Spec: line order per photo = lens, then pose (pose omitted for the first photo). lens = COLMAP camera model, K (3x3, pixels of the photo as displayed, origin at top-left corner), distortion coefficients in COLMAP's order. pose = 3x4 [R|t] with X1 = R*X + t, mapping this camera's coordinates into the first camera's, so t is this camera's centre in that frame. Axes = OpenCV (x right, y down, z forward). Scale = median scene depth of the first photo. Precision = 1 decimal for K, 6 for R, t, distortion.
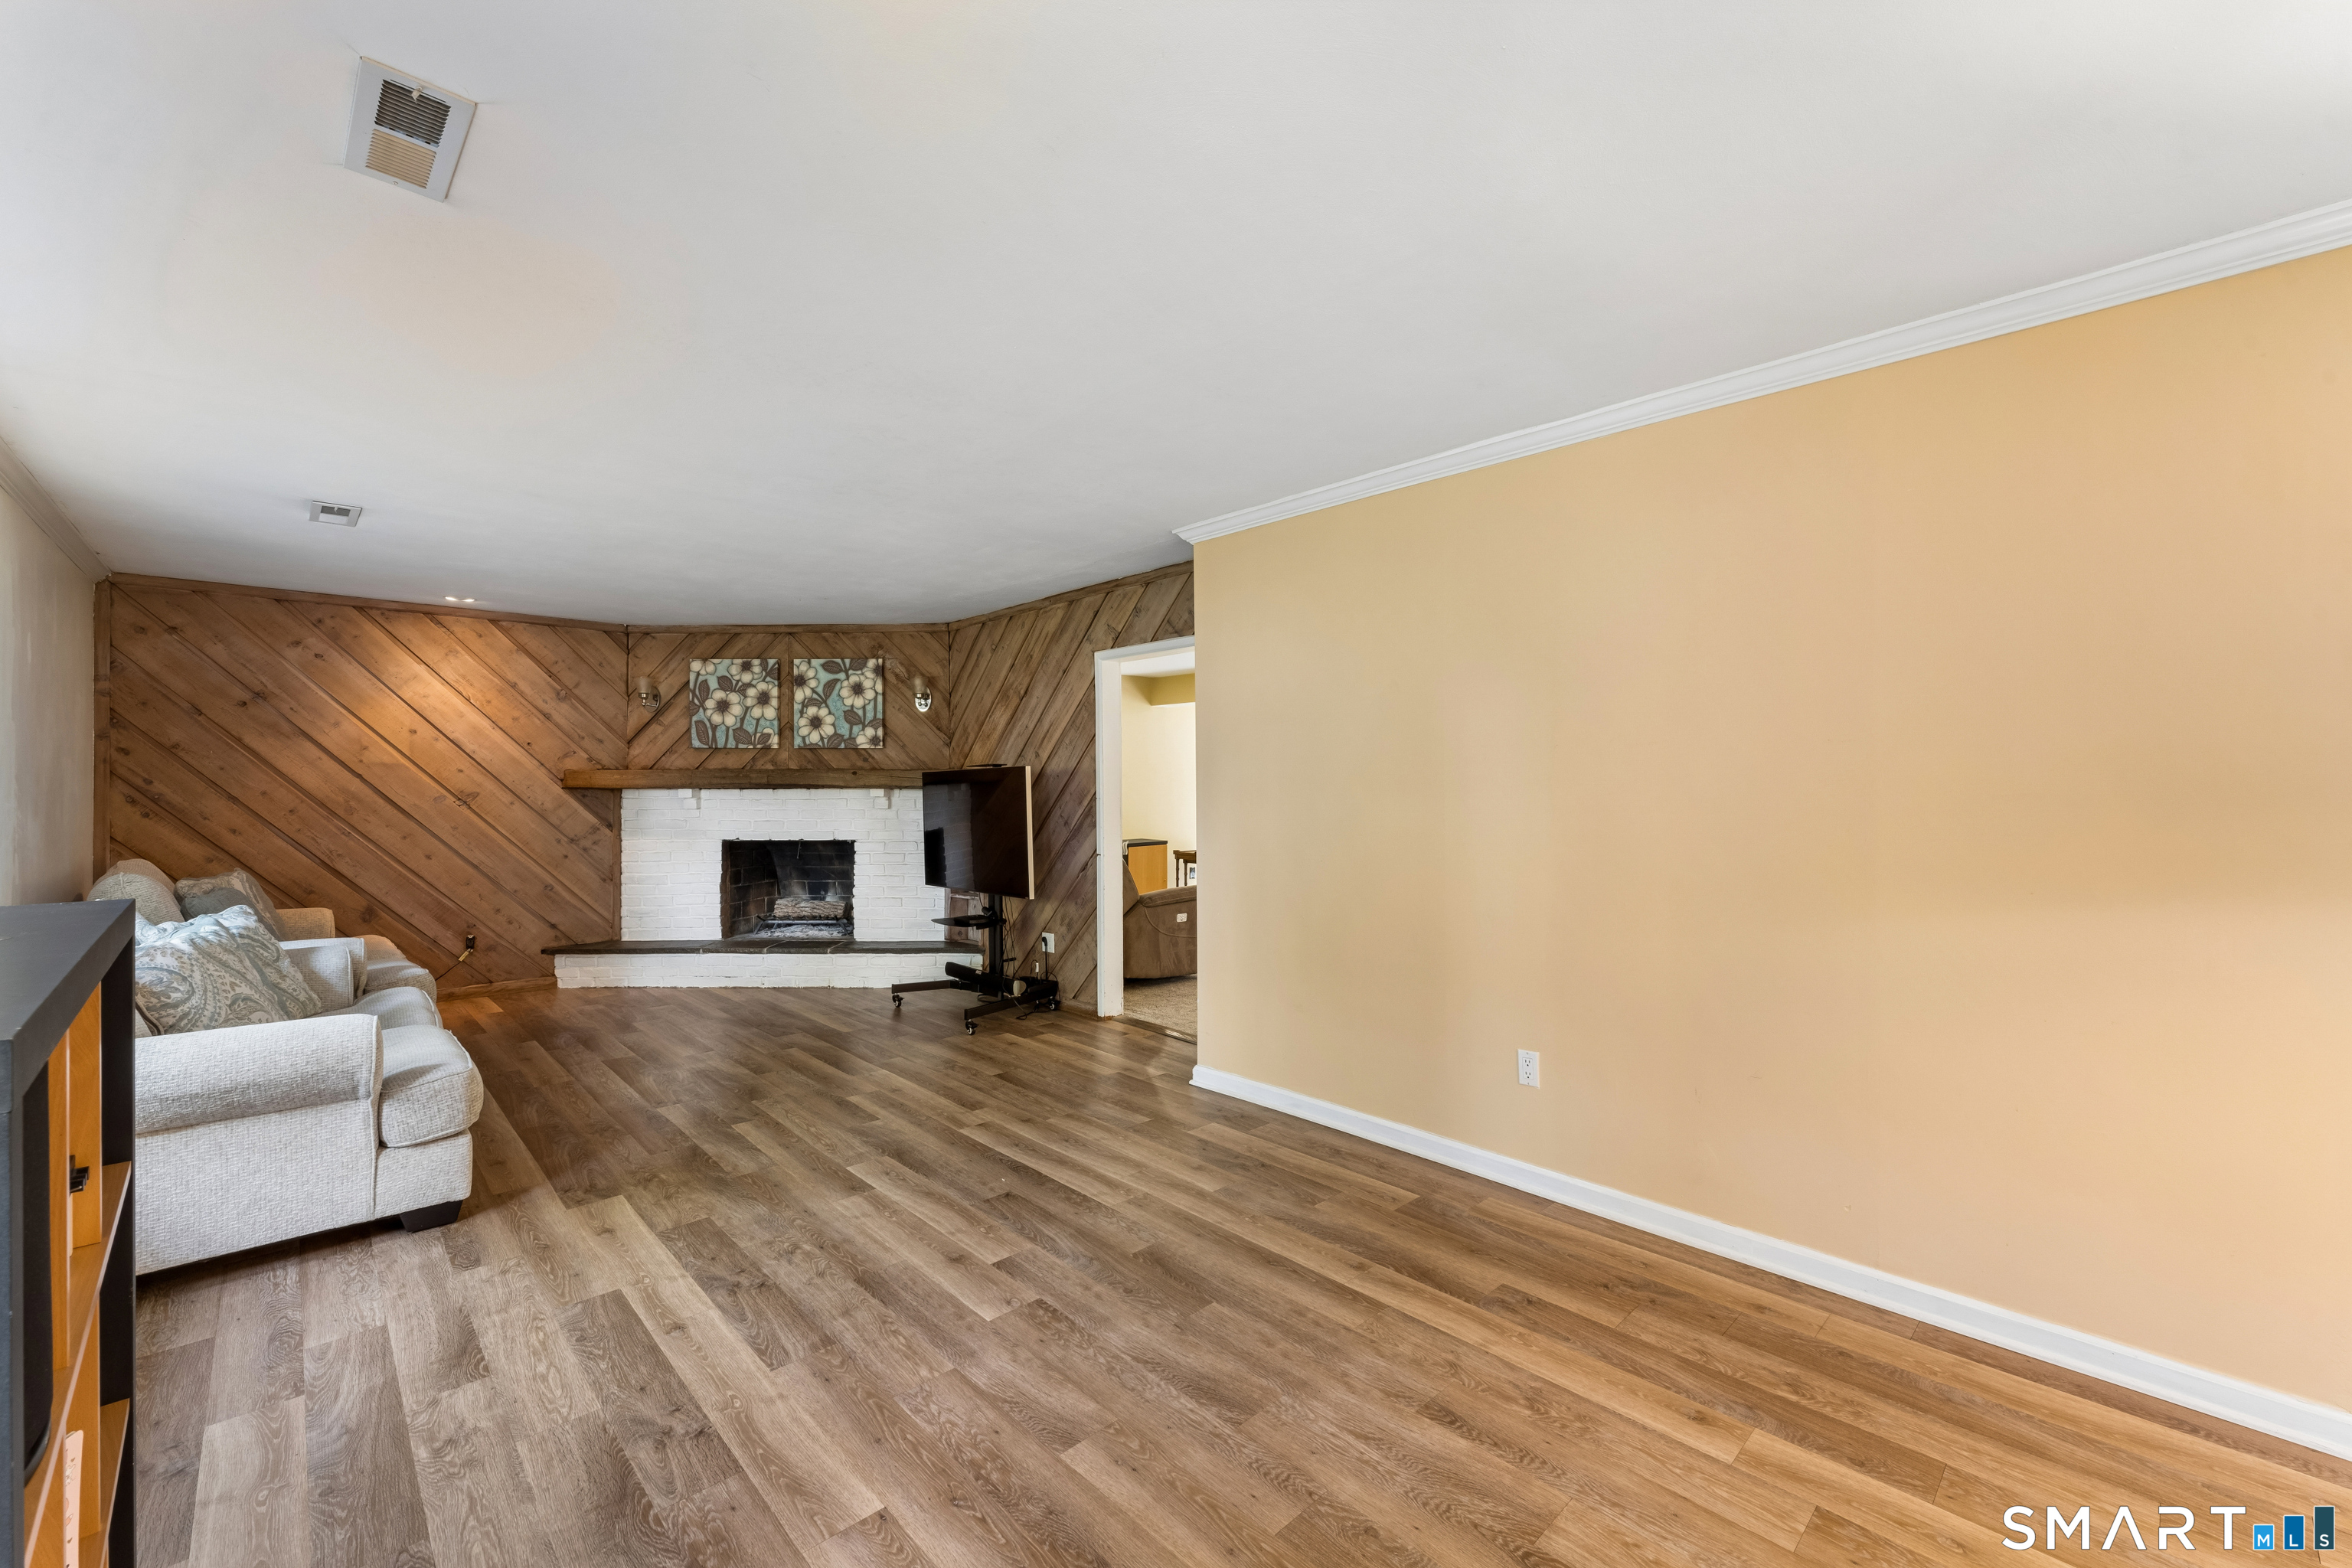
lens RADIAL K [[960.0, 0, 1176.0], [0, 960.0, 784.0], [0, 0, 1]] dist [-0.002063, -0.000244]
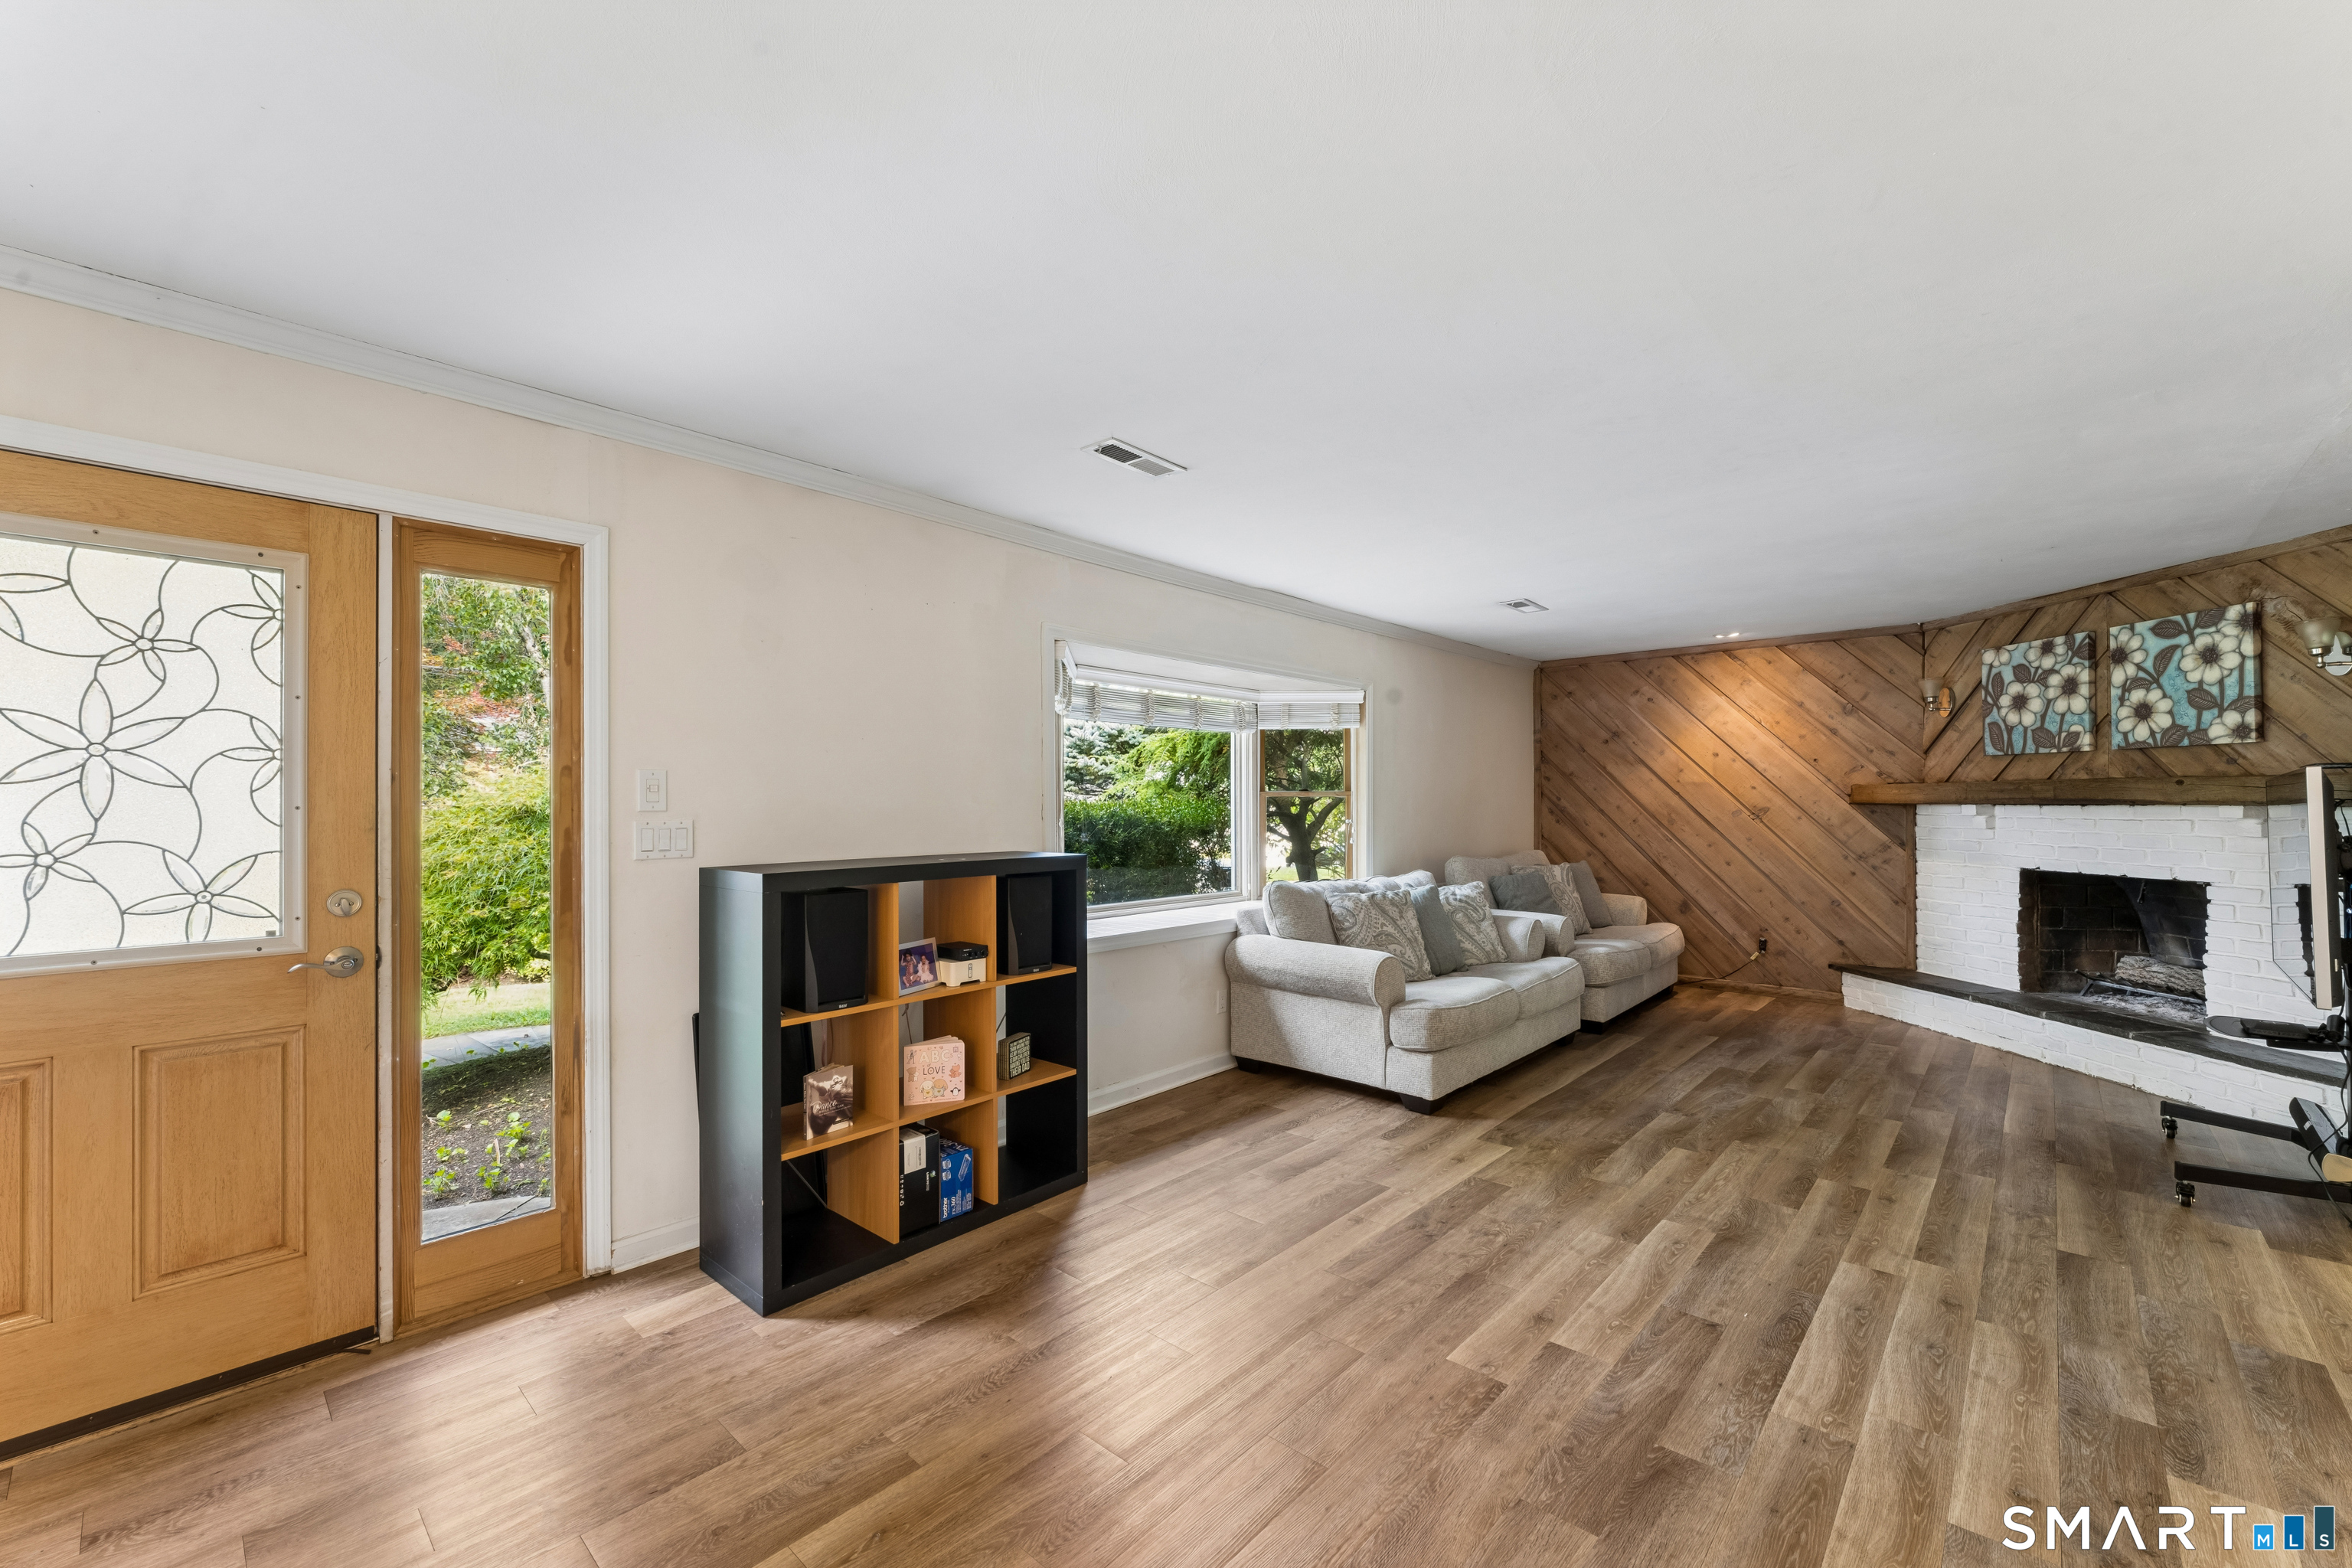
lens RADIAL K [[938.4, 0, 1170.8], [0, 938.4, 788.4], [0, 0, 1]] dist [-0.004630, -0.000257]
pose [[0.065427, -0.014018, -0.997759, 0.283736], [0.003887, 0.999897, -0.013793, -0.000681], [0.997850, -0.002976, 0.065475, 0.256829]]
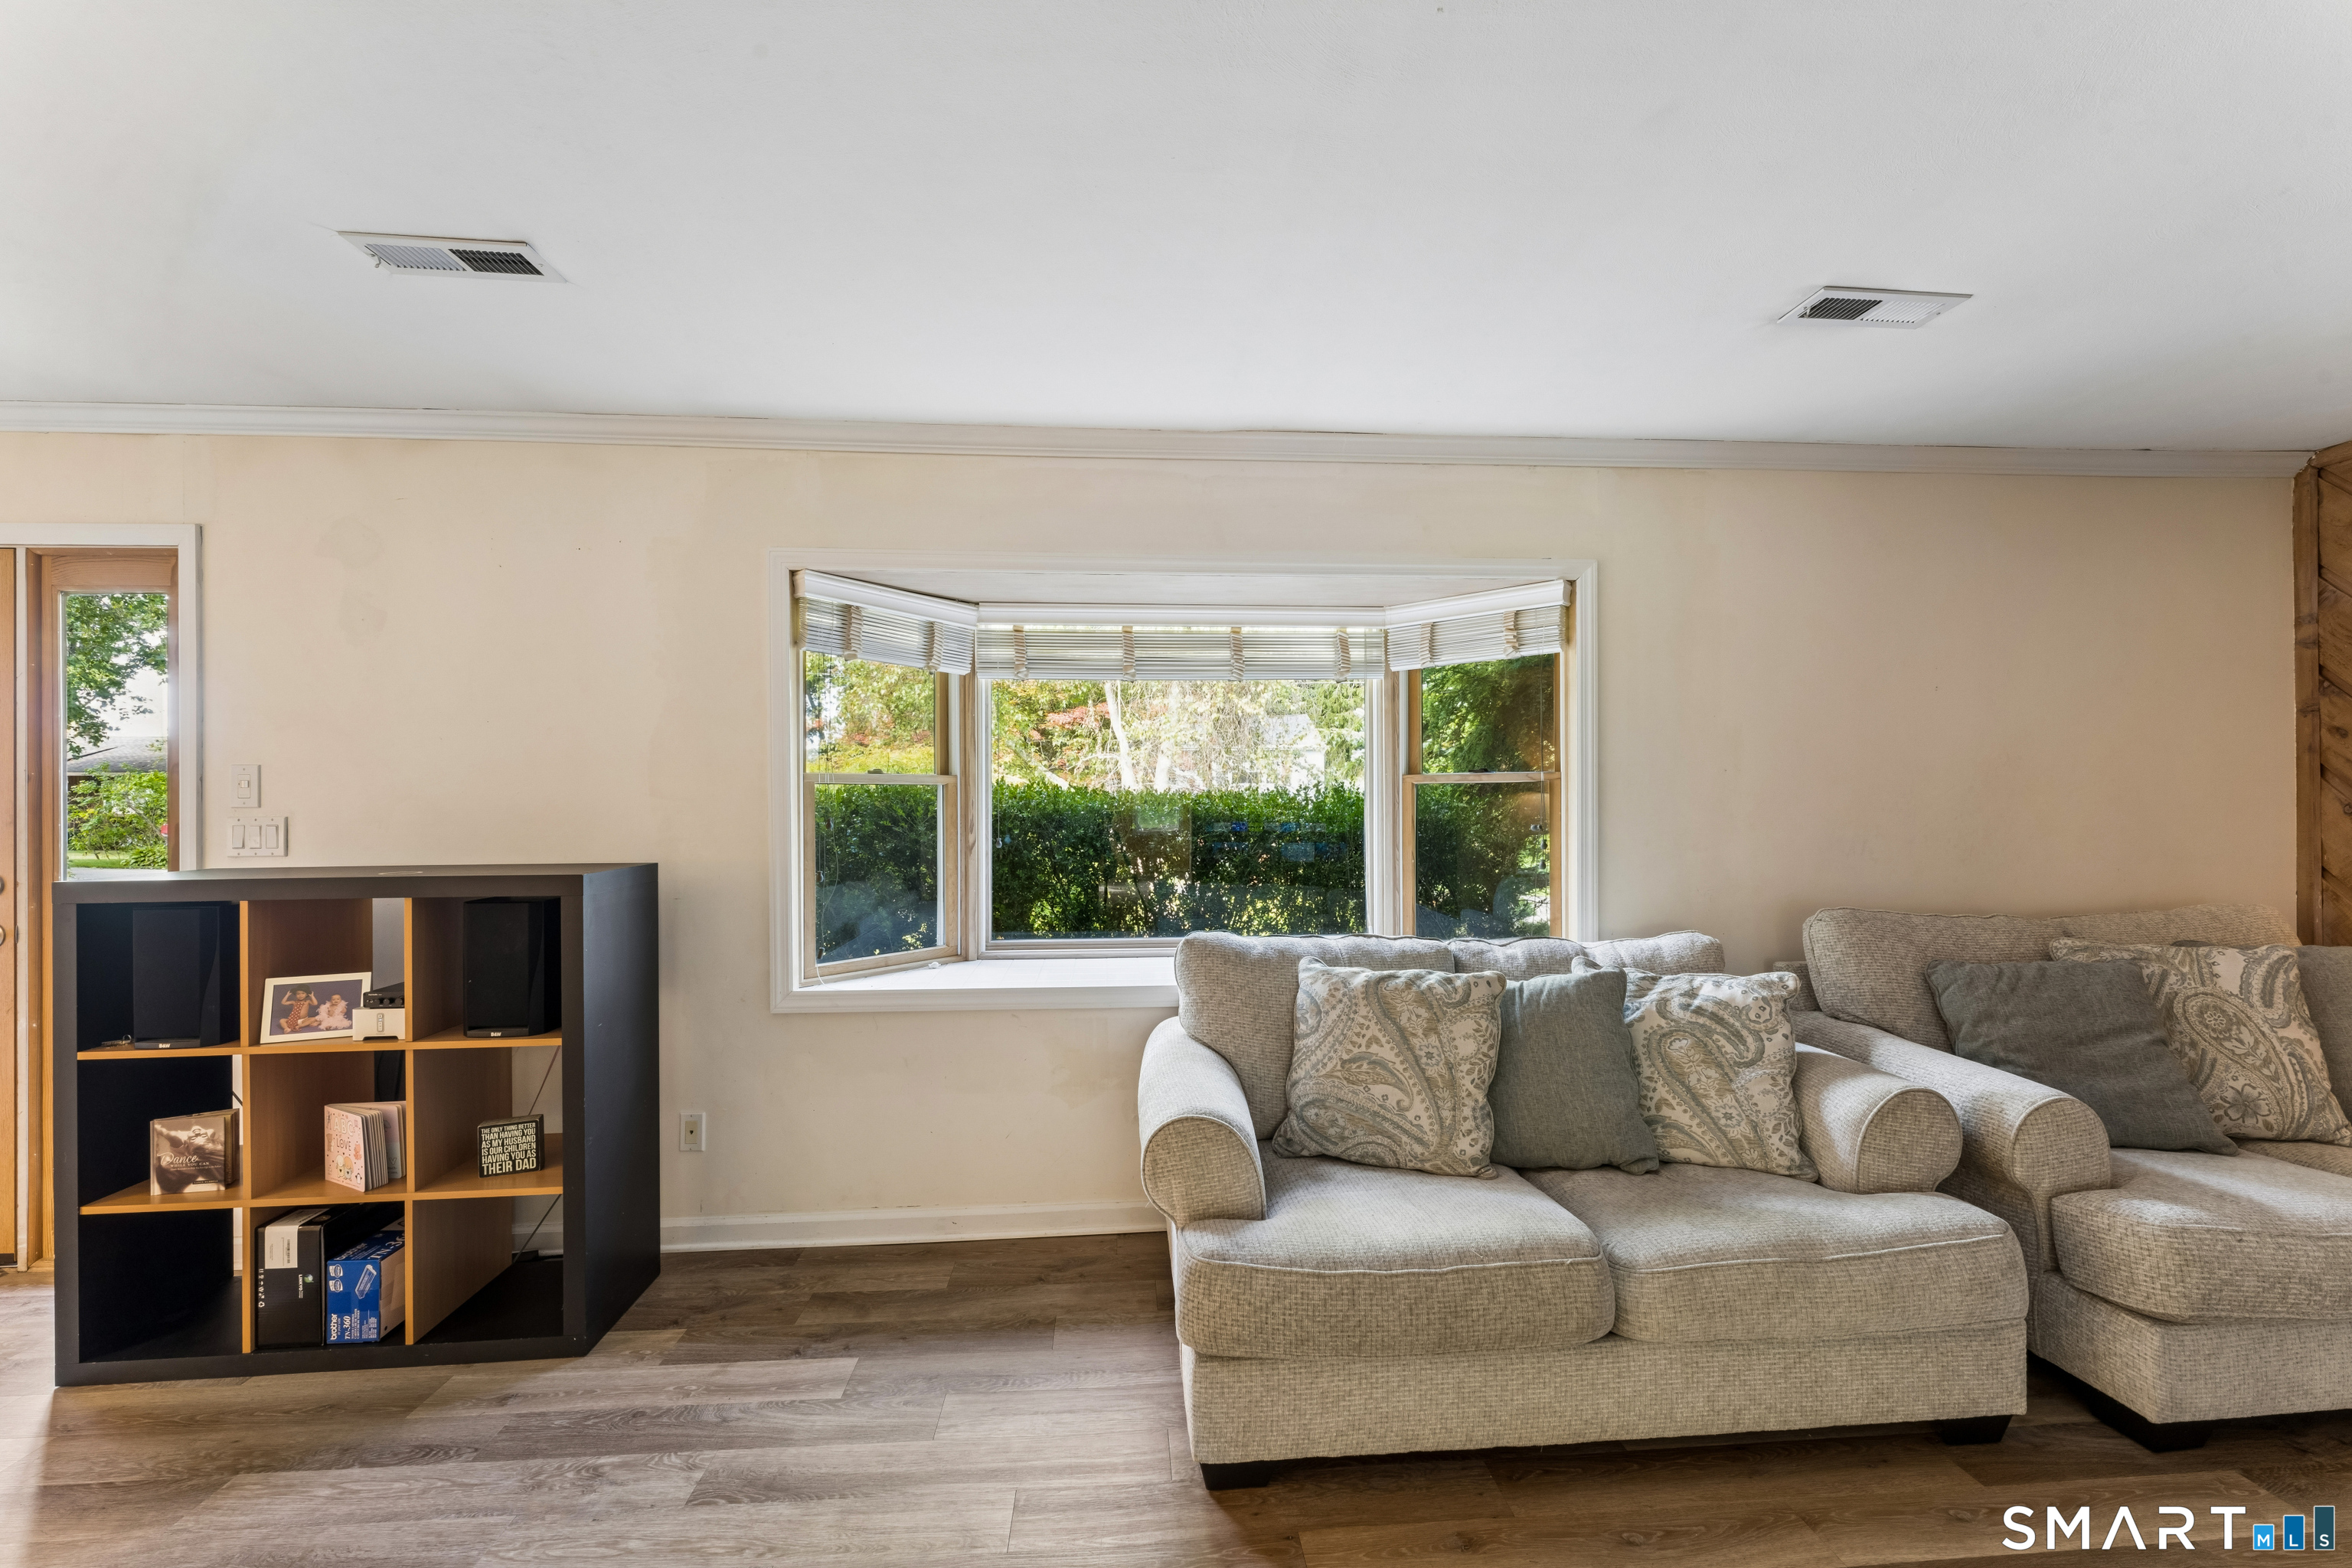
lens RADIAL K [[938.4, 0, 1170.8], [0, 938.4, 788.4], [0, 0, 1]] dist [-0.004630, -0.000257]
pose [[-0.629819, 0.000824, -0.776741, -0.124651], [0.008036, 0.999953, -0.005455, -0.000082], [0.776700, -0.009678, -0.629796, 0.657629]]
